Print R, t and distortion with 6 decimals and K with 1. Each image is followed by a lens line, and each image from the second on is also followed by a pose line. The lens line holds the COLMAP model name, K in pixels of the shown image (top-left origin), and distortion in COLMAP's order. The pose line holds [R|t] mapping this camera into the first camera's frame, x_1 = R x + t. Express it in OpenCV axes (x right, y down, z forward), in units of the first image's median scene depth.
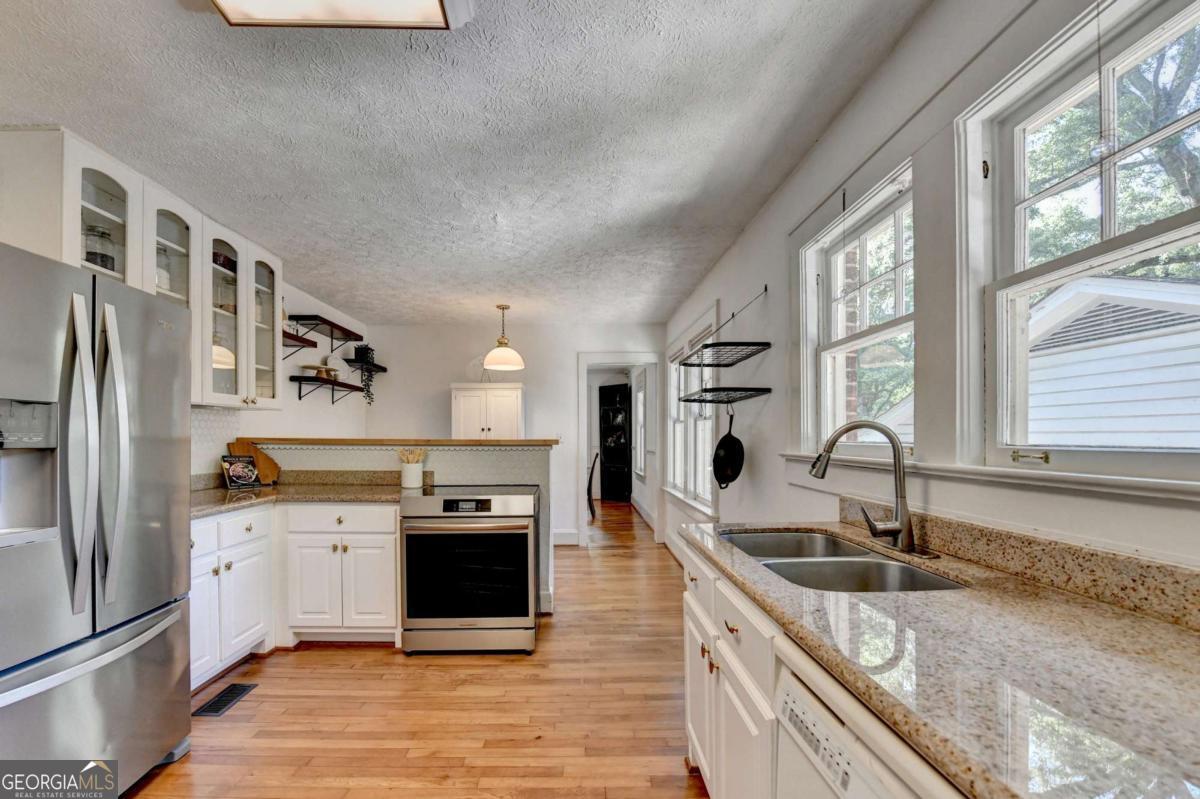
lens RADIAL K [[505.9, 0, 573.8], [0, 505.9, 433.0], [0, 0, 1]] dist [-0.023244, 0.000476]
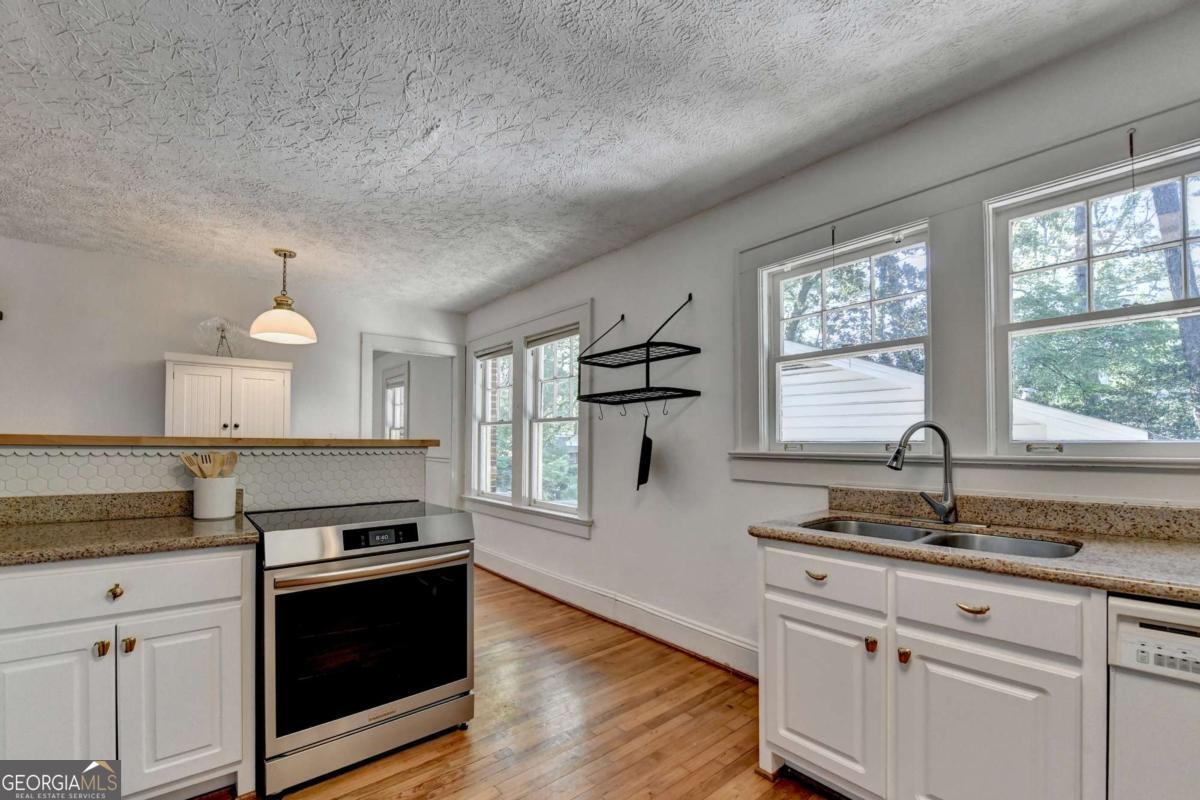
lens RADIAL K [[505.9, 0, 598.2], [0, 505.9, 431.7], [0, 0, 1]] dist [-0.023244, 0.000476]
pose [[0.760424, 0.019462, 0.649135, -0.376688], [-0.009741, 0.999780, -0.018564, 0.013743], [-0.649354, 0.007794, 0.760447, 0.269553]]
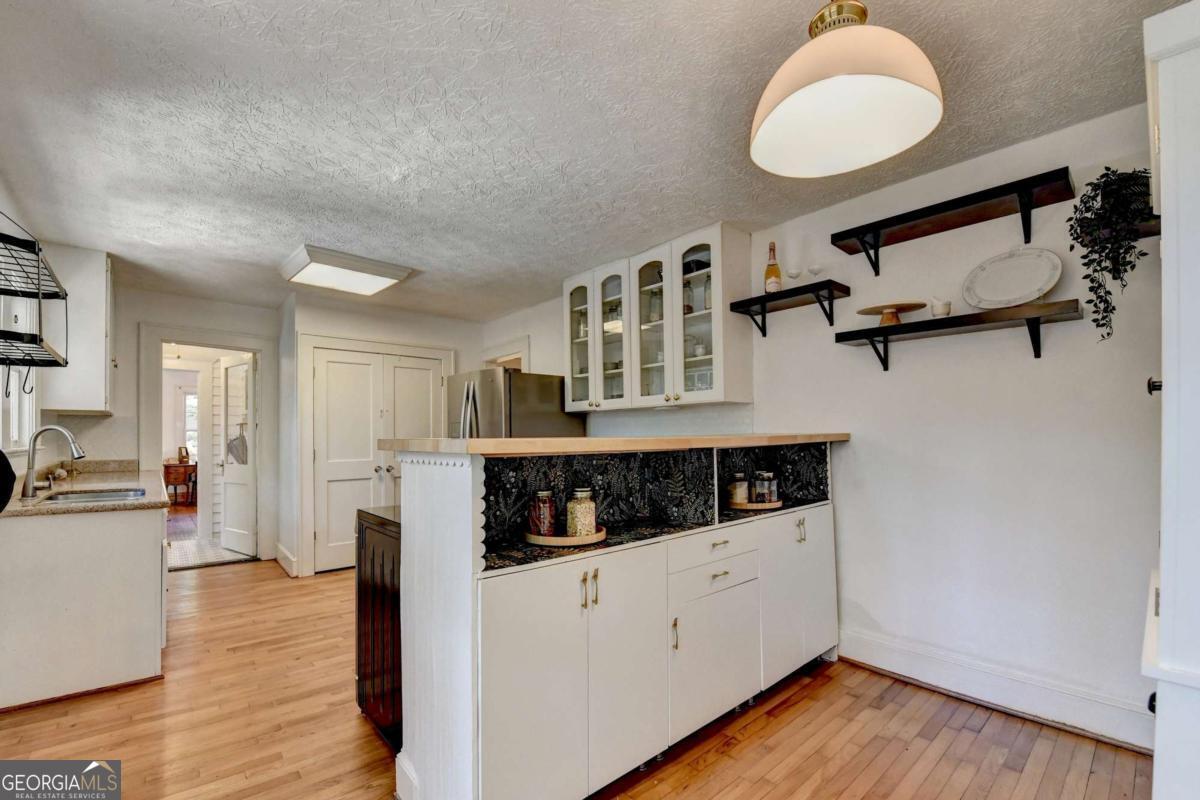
lens RADIAL K [[505.9, 0, 590.8], [0, 505.9, 432.7], [0, 0, 1]] dist [-0.023244, 0.000476]
pose [[-0.754989, -0.000017, -0.655738, 0.147888], [0.007782, 0.999929, -0.008986, 0.013117], [0.655691, -0.011887, -0.754935, 1.657213]]
